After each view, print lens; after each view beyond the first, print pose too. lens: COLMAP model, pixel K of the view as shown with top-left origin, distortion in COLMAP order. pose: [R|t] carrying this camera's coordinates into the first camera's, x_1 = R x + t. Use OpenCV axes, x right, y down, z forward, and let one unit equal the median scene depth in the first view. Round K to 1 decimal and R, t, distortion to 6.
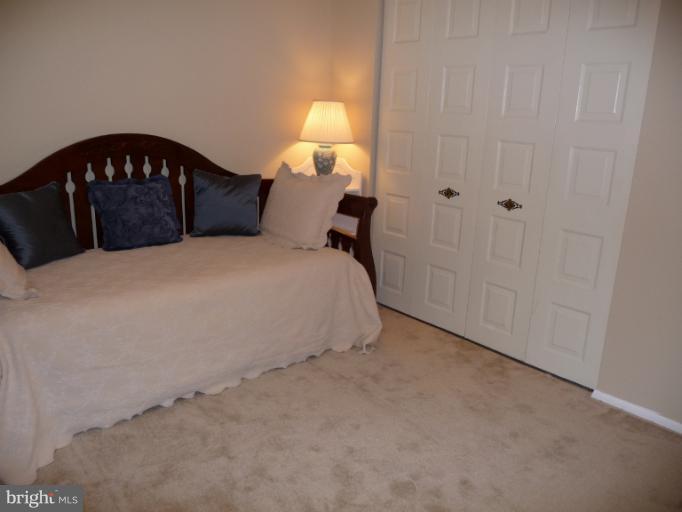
lens RADIAL K [[565.2, 0, 339.5], [0, 565.2, 252.2], [0, 0, 1]] dist [-0.027211, 0.025270]
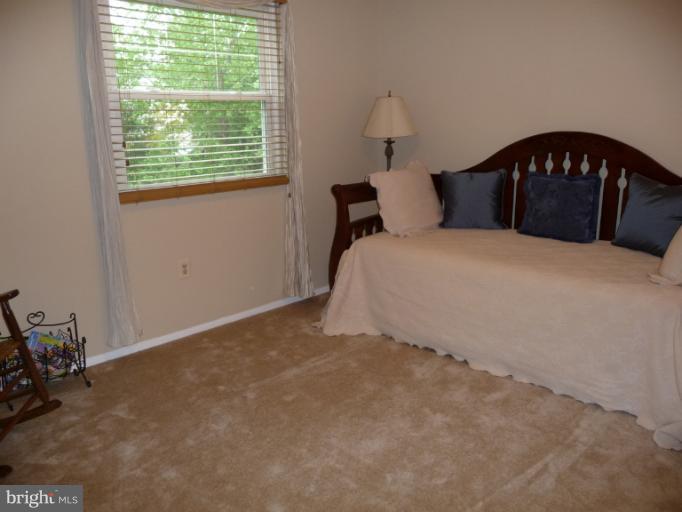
lens RADIAL K [[565.2, 0, 339.8], [0, 565.2, 259.1], [0, 0, 1]] dist [-0.027211, 0.025270]
pose [[0.092611, 0.232344, -0.968215, 0.683645], [-0.213205, 0.954467, 0.208651, -0.113084], [0.972608, 0.187105, 0.137931, 0.487733]]
